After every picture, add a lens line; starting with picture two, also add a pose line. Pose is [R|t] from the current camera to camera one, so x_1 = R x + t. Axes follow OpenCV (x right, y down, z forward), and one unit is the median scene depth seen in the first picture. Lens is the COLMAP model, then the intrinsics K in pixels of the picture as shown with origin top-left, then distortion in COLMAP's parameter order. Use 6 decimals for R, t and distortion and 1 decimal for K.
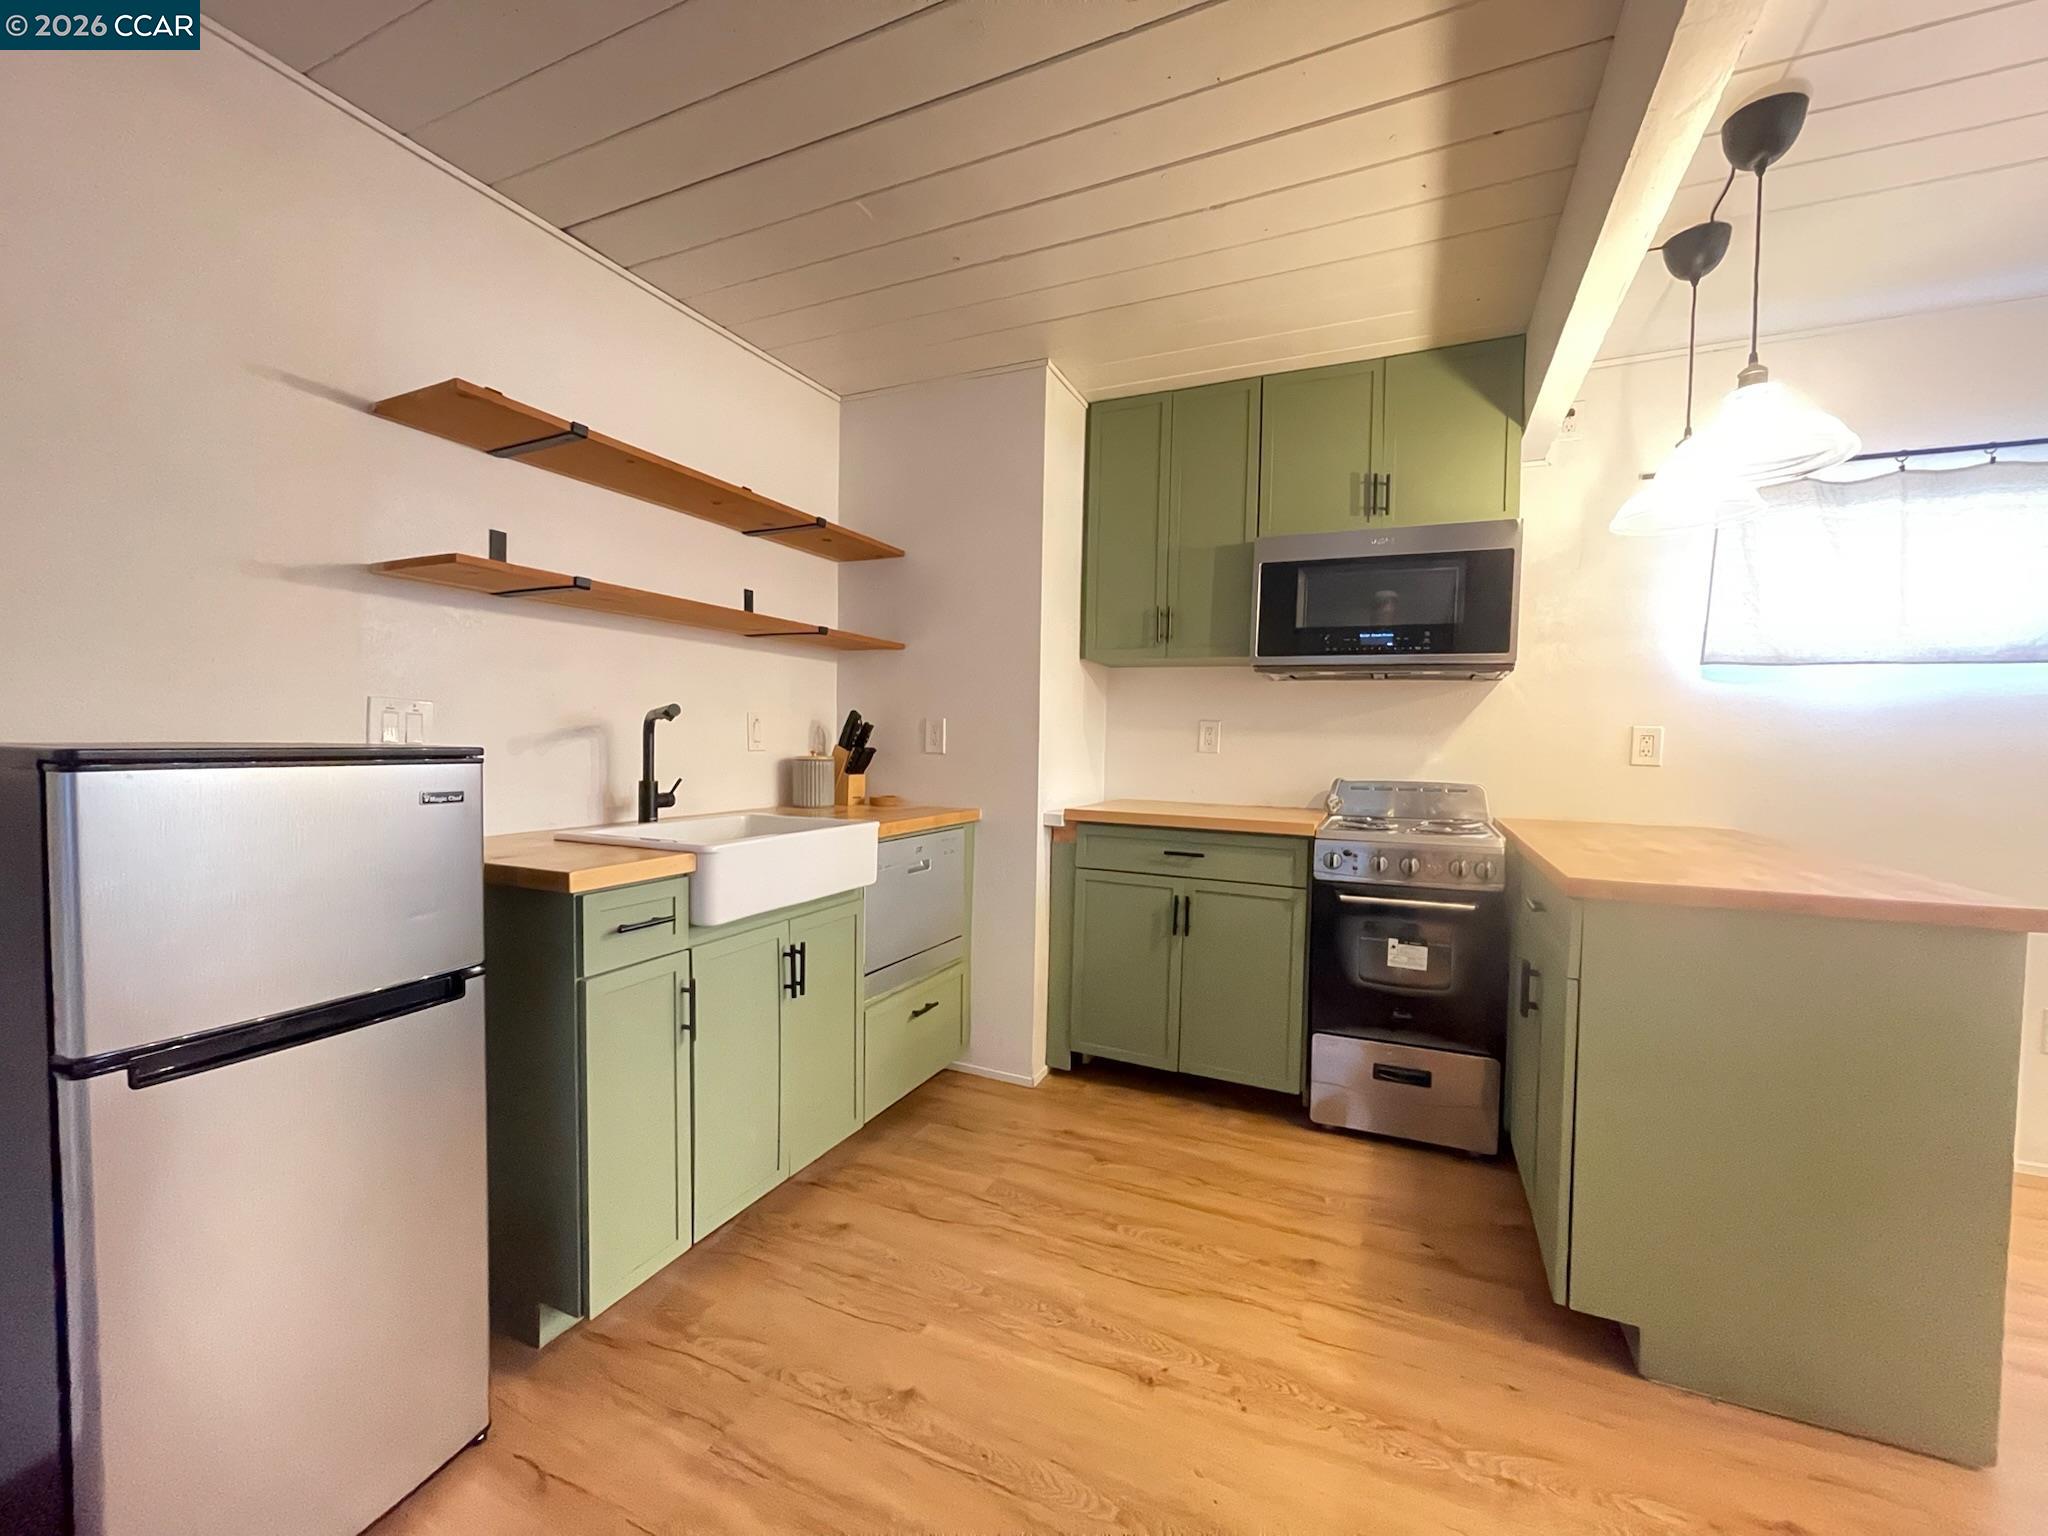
lens RADIAL K [[842.5, 0, 1011.4], [0, 842.5, 767.7], [0, 0, 1]] dist [-0.003683, 0.000505]
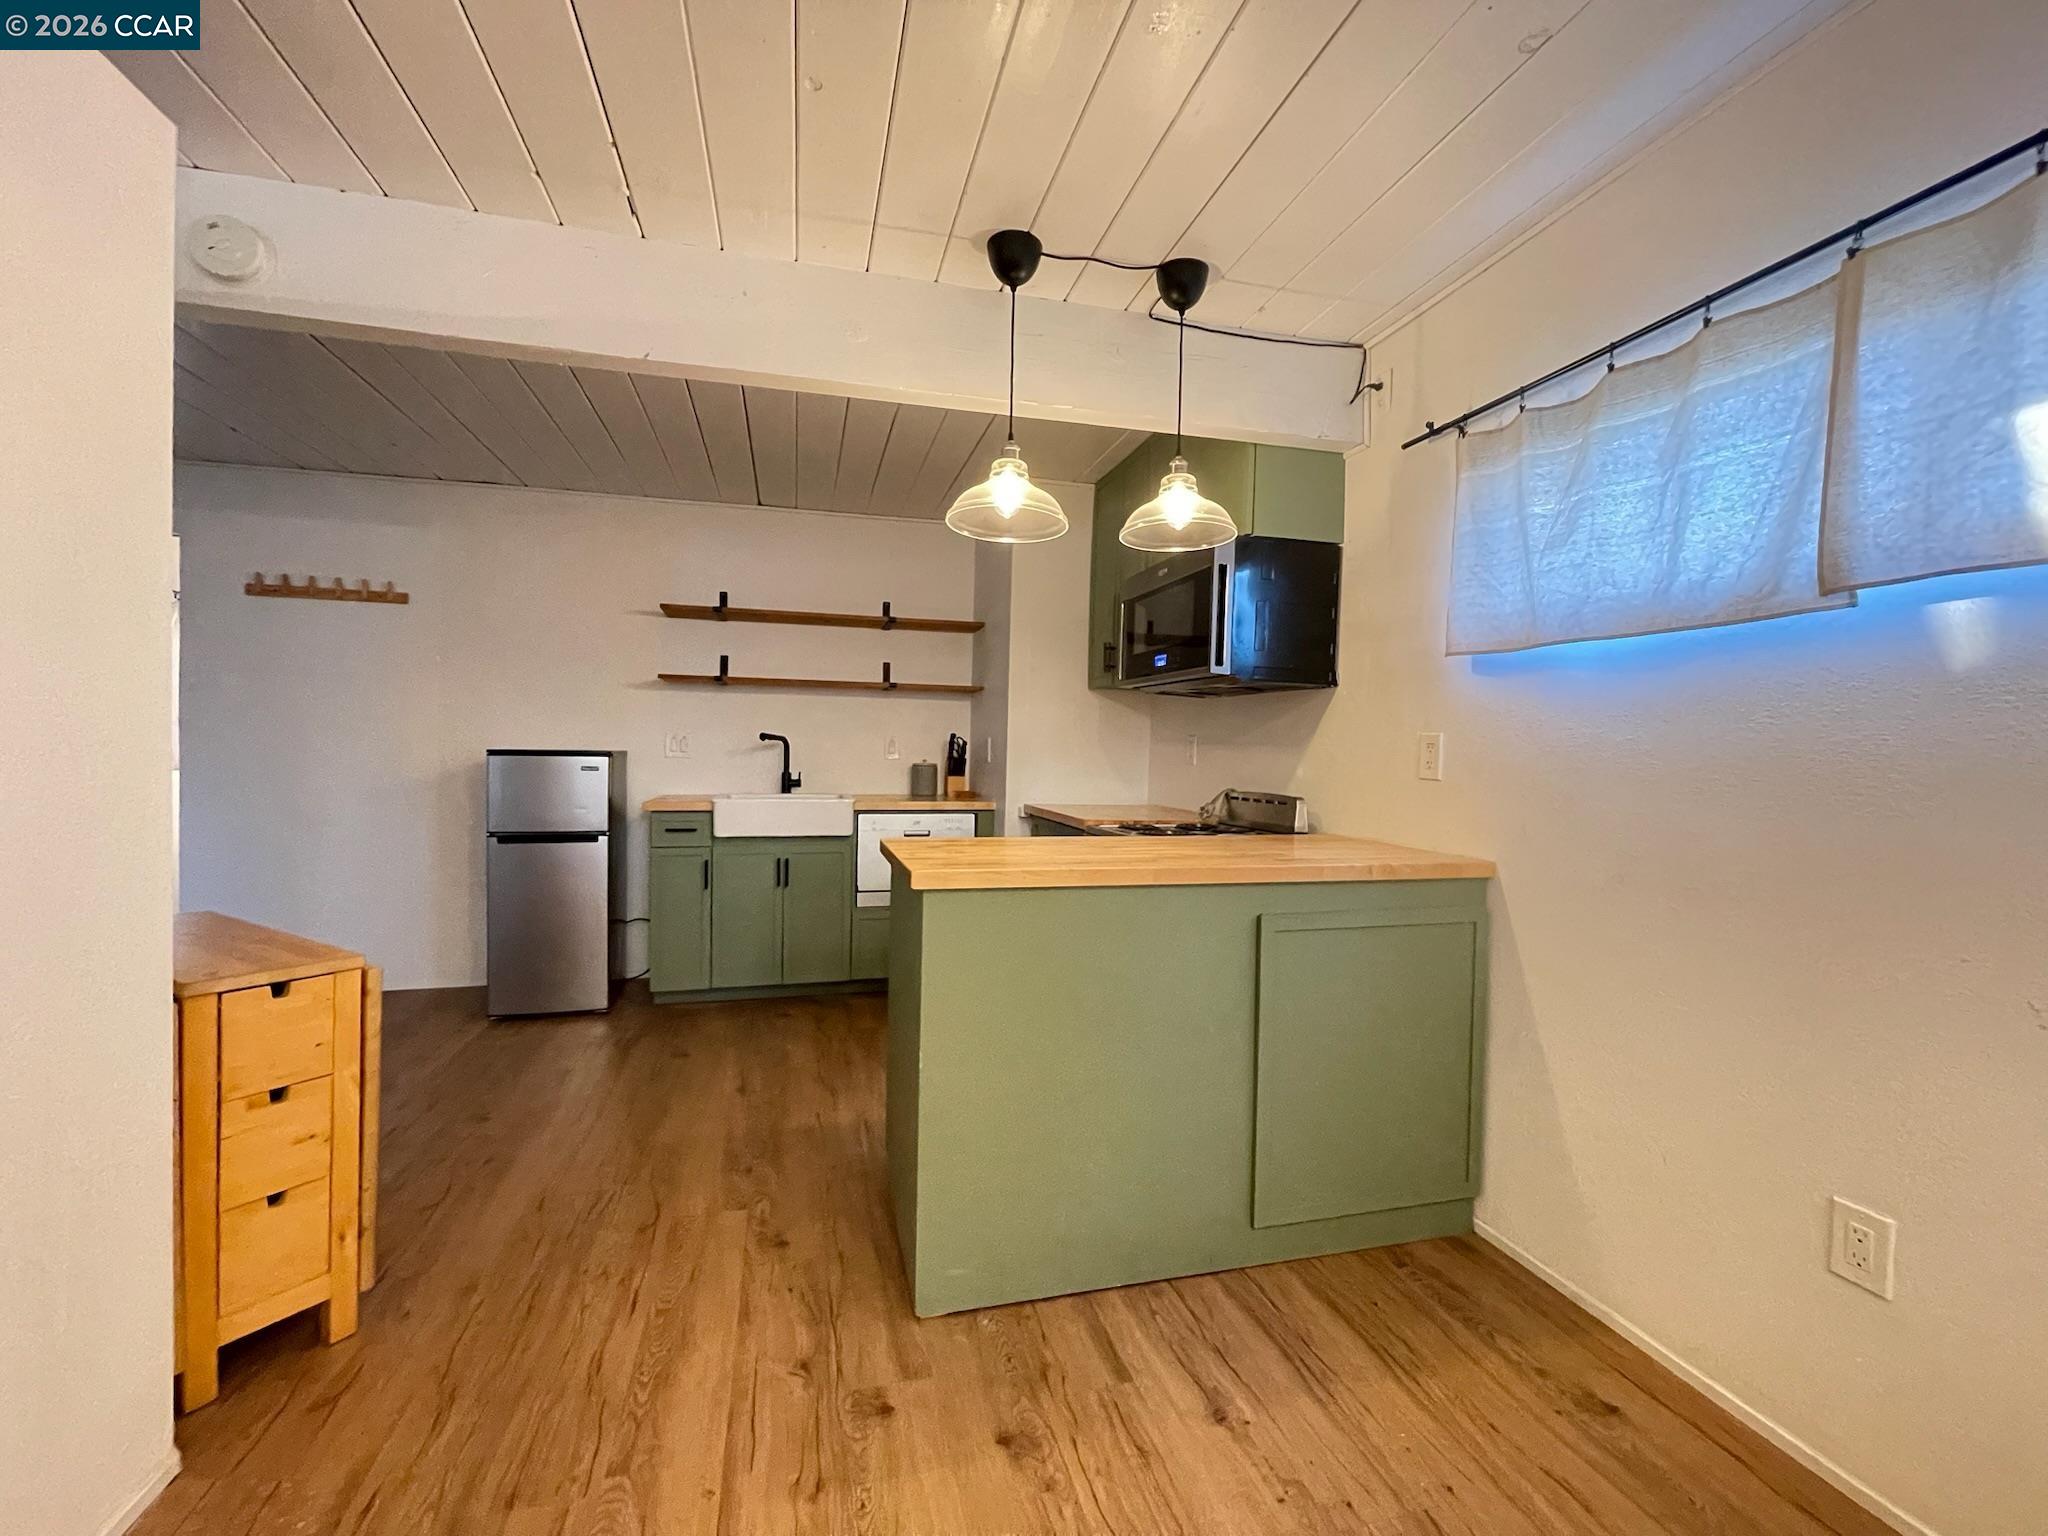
lens RADIAL K [[842.5, 0, 1027.7], [0, 842.5, 774.5], [0, 0, 1]] dist [-0.003683, 0.000505]
pose [[0.644983, 0.016458, -0.764019, 1.103154], [-0.033771, 0.999405, -0.006981, 0.011864], [0.763450, 0.030304, 0.645155, 0.140826]]
